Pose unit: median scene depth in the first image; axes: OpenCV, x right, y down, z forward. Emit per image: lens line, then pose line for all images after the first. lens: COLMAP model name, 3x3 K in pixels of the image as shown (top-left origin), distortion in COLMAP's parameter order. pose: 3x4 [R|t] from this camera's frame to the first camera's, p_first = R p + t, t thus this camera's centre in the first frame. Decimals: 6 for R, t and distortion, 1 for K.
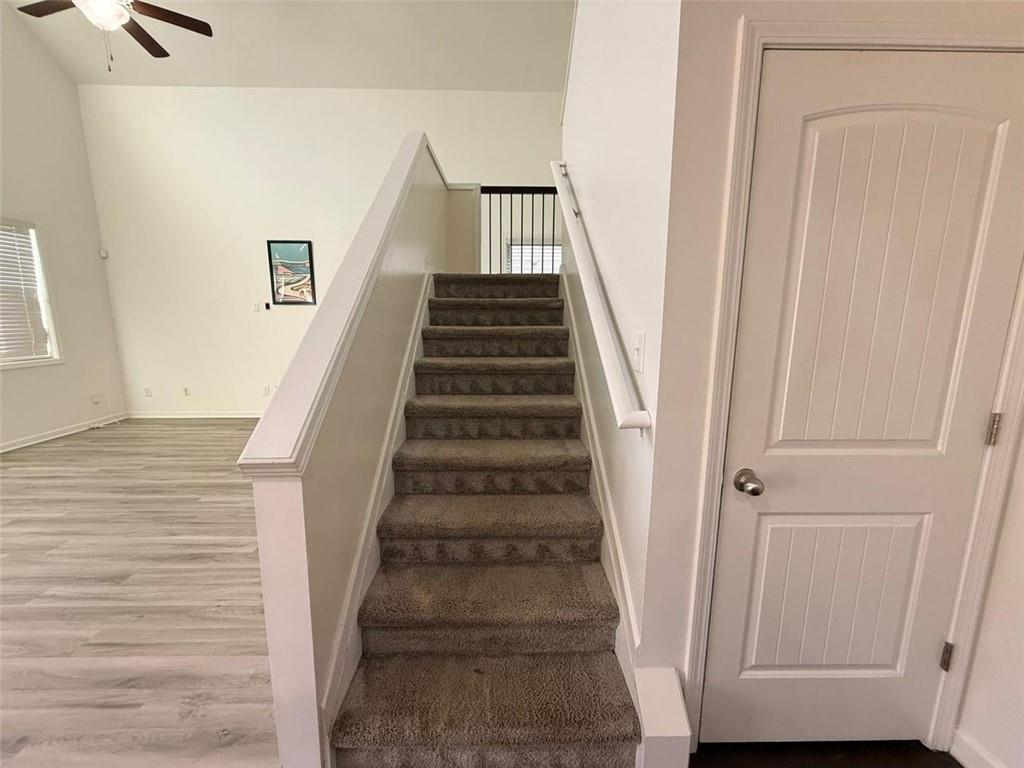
lens RADIAL K [[407.2, 0, 510.6], [0, 407.2, 384.3], [0, 0, 1]] dist [0.000569, -0.000136]
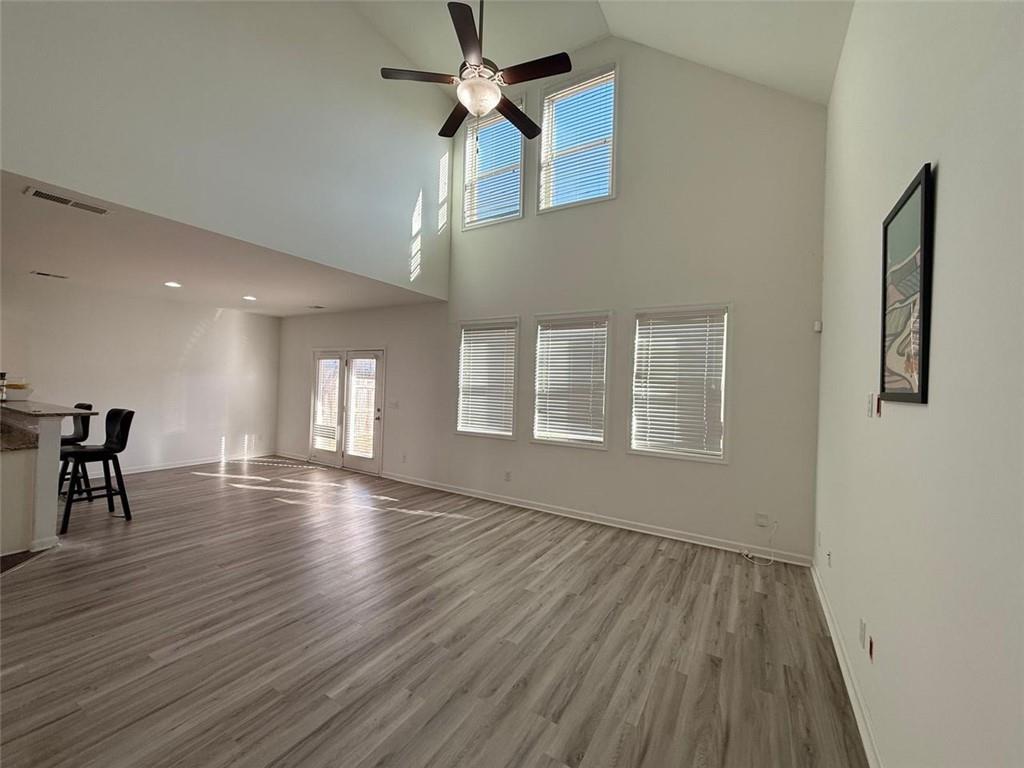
lens RADIAL K [[407.2, 0, 510.6], [0, 407.2, 384.3], [0, 0, 1]] dist [0.000569, -0.000136]
pose [[-0.534173, -0.020920, -0.845116, -0.155532], [-0.175831, 0.980581, 0.086864, -0.227229], [0.826887, 0.194998, -0.527478, 1.131971]]
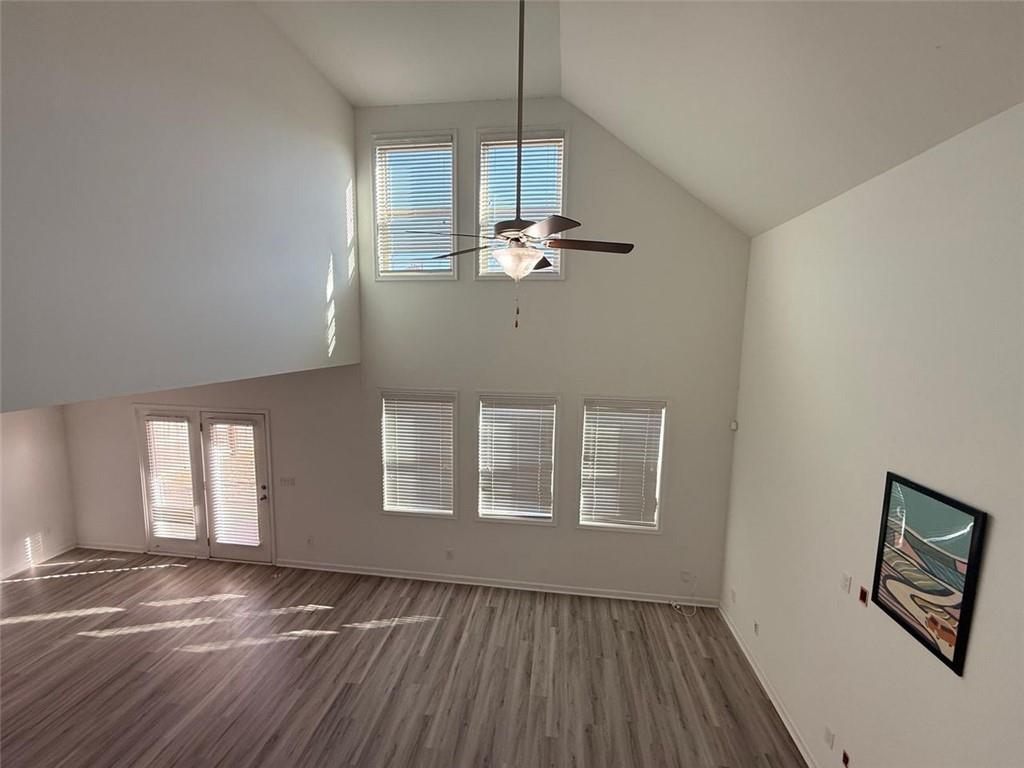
lens RADIAL K [[407.2, 0, 510.6], [0, 407.2, 384.3], [0, 0, 1]] dist [0.000569, -0.000136]
pose [[-0.145674, 0.113195, -0.982836, -0.121243], [-0.184151, 0.972969, 0.139353, -0.520034], [0.972043, 0.201290, -0.120891, 0.749775]]
